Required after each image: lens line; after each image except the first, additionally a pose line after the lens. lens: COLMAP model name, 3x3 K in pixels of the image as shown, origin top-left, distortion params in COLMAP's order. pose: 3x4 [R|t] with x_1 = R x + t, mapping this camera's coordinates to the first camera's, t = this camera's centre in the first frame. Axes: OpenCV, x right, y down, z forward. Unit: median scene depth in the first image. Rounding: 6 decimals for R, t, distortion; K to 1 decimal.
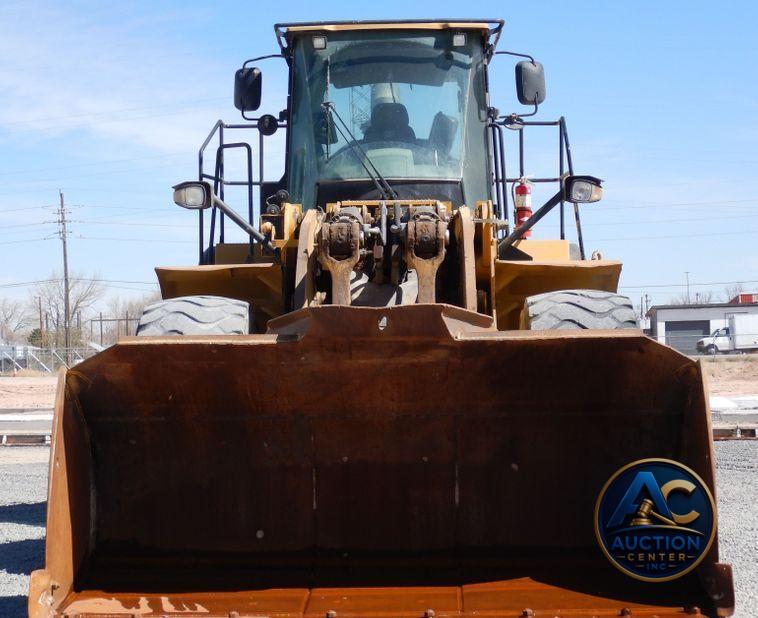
lens RADIAL K [[1609.4, 0, 379.0], [0, 1609.4, 309.3], [0, 0, 1]] dist [-0.045820, 0.000000]
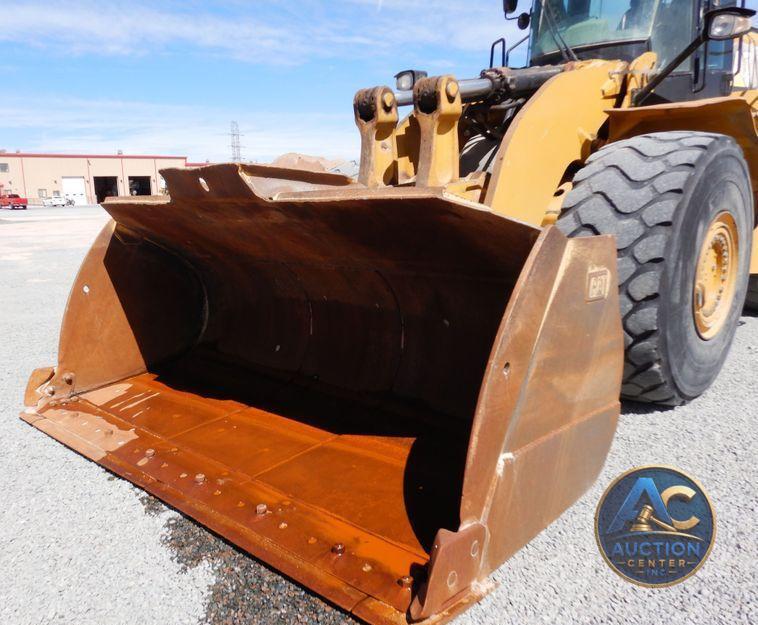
lens RADIAL K [[616.2, 0, 378.9], [0, 616.2, 311.9], [0, 0, 1]] dist [0.001769, 0.003786]
pose [[0.732012, 0.123387, -0.670026, 0.229964], [0.042081, 0.973397, 0.225227, 0.002319], [0.679991, -0.193064, 0.707346, 0.520077]]
